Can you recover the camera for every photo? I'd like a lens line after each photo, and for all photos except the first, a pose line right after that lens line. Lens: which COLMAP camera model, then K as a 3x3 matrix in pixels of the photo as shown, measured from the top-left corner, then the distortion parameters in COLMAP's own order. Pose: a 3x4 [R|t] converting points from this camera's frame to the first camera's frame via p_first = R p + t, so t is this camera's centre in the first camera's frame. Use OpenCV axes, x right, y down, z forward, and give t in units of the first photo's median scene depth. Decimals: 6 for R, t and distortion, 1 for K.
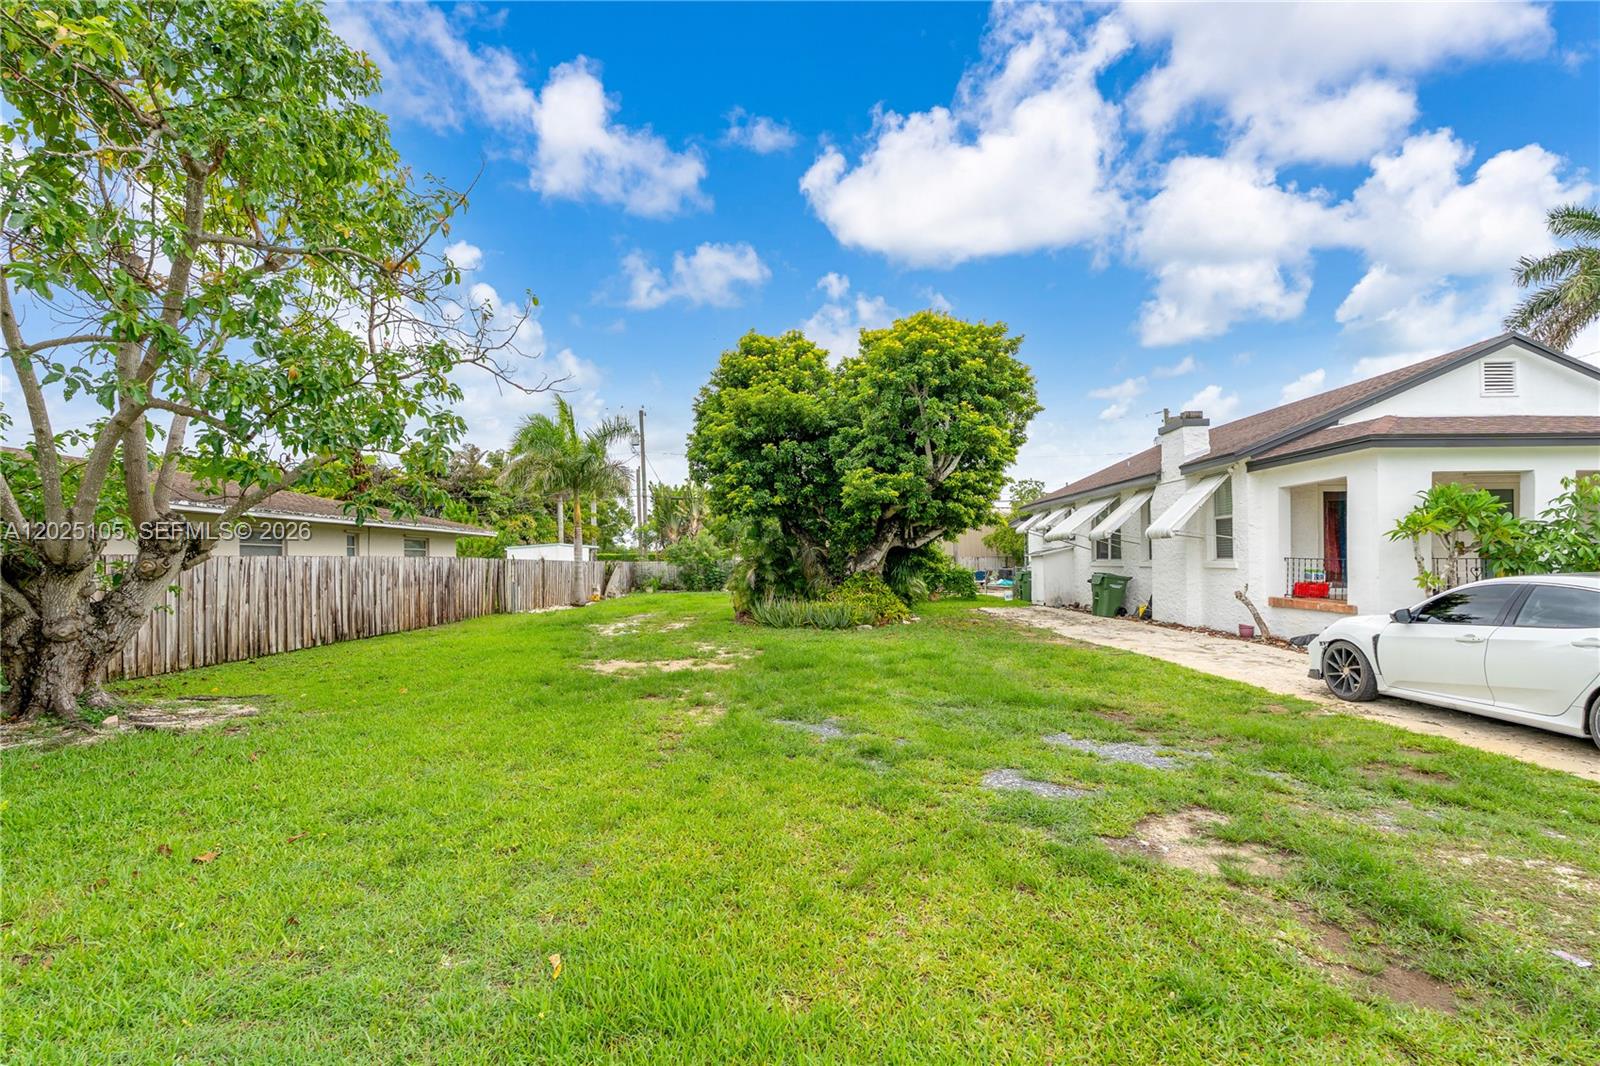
lens RADIAL K [[730.5, 0, 800.3], [0, 730.5, 567.7], [0, 0, 1]] dist [-0.000316, 0.000050]
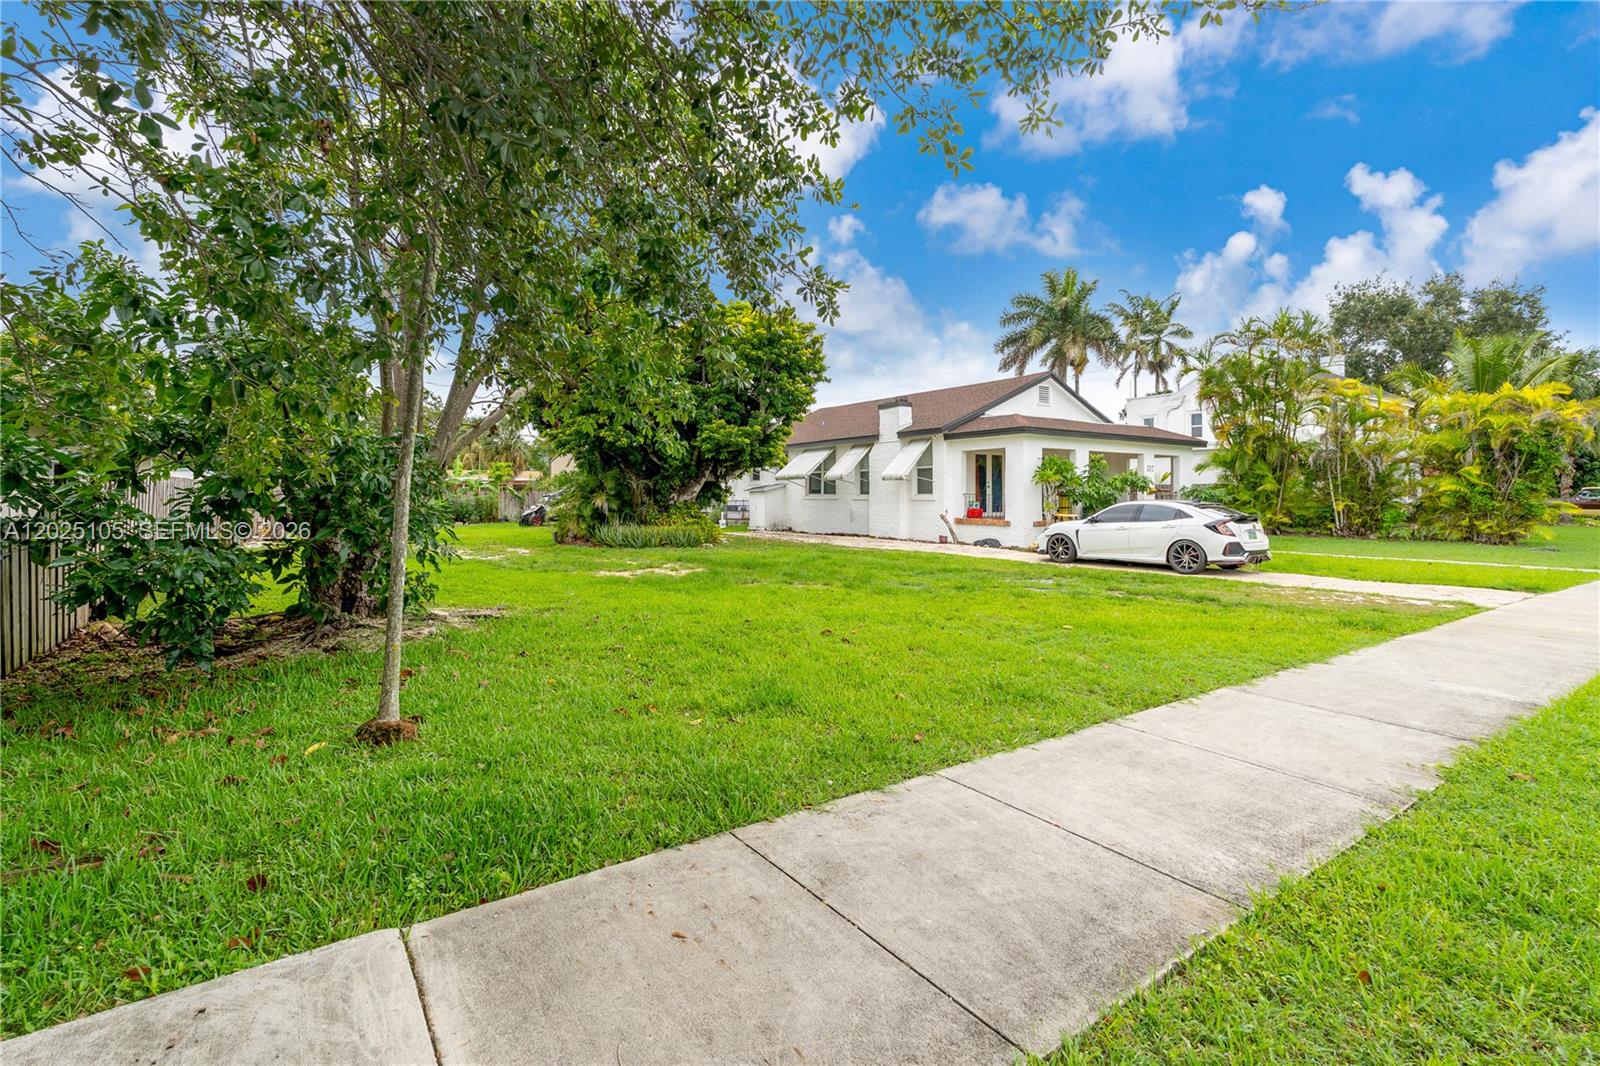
lens RADIAL K [[727.3, 0, 801.4], [0, 727.3, 523.1], [0, 0, 1]] dist [-0.000198, 0.000025]
pose [[0.823338, -0.009451, 0.567473, -0.538761], [-0.005268, 0.999691, 0.024294, 0.013610], [-0.567527, -0.022992, 0.823033, -0.137208]]
